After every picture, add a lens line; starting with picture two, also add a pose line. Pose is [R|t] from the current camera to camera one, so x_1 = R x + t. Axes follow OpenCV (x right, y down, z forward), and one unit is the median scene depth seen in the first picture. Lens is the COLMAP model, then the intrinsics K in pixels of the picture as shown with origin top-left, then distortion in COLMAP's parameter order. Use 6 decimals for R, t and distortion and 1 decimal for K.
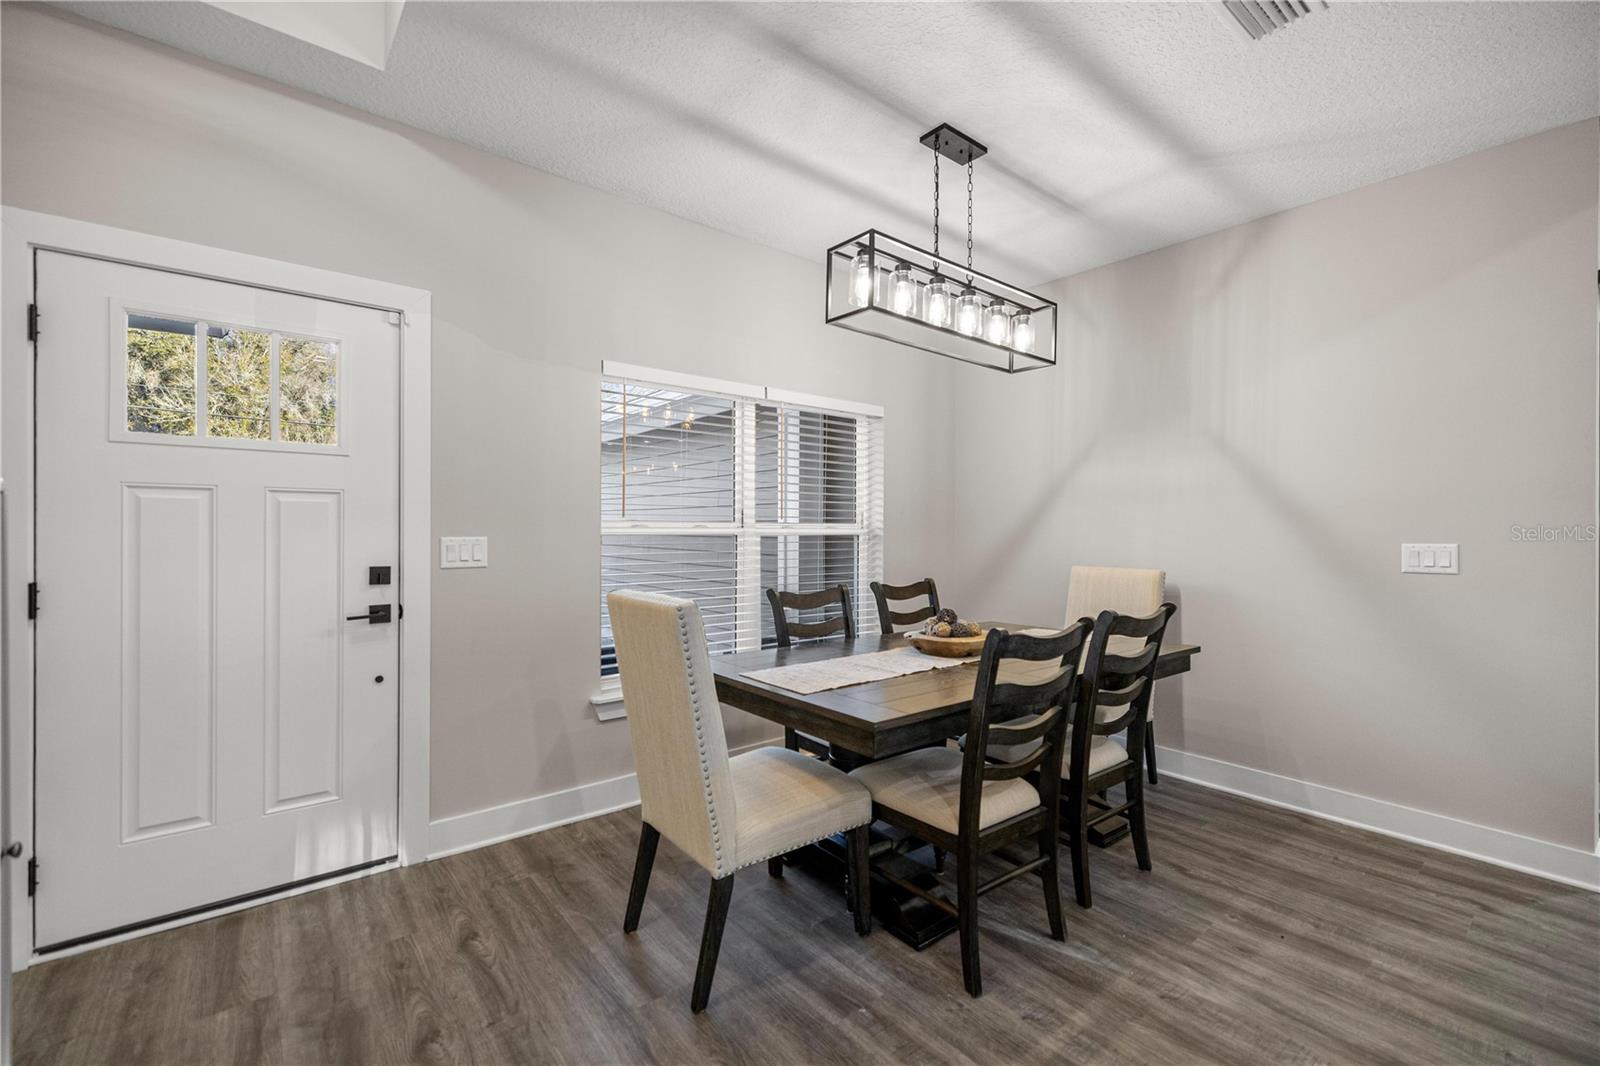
lens RADIAL K [[683.6, 0, 802.6], [0, 683.6, 540.5], [0, 0, 1]] dist [-0.001018, 0.000191]
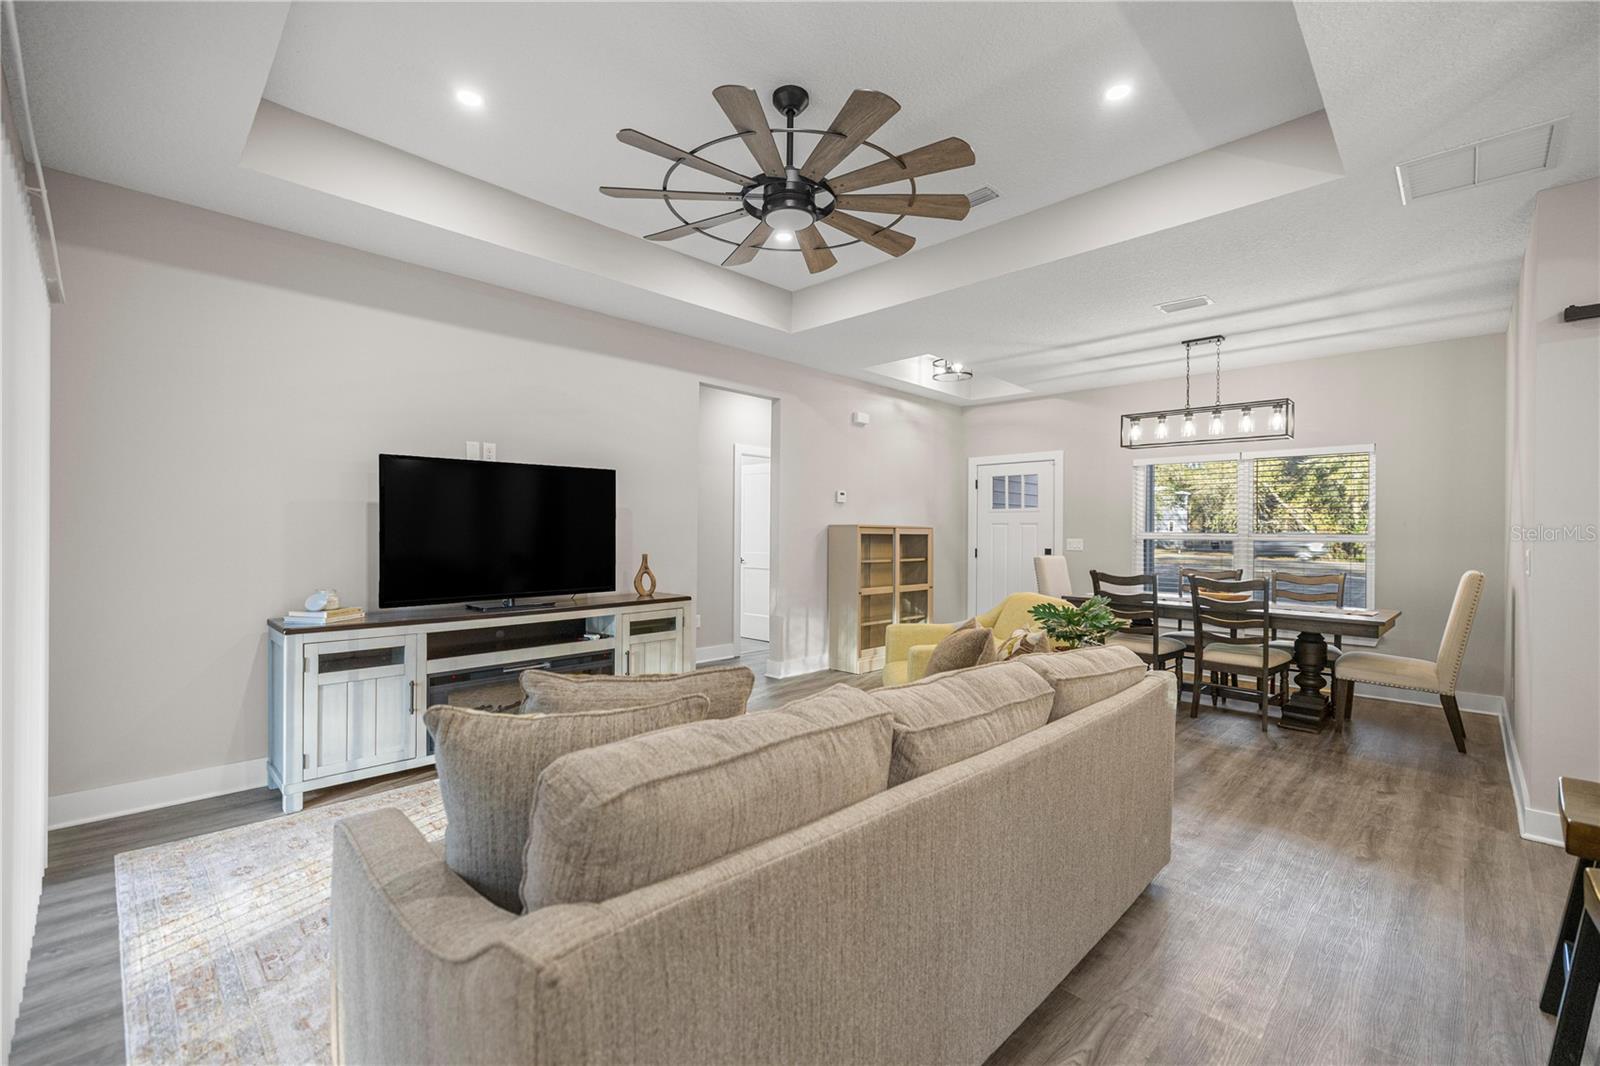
lens RADIAL K [[683.6, 0, 802.6], [0, 683.6, 539.4], [0, 0, 1]] dist [-0.001018, 0.000191]
pose [[0.107790, -0.002383, -0.994171, 2.295510], [-0.033742, 0.999412, -0.006054, 0.053596], [0.993601, 0.034197, 0.107646, -0.398135]]
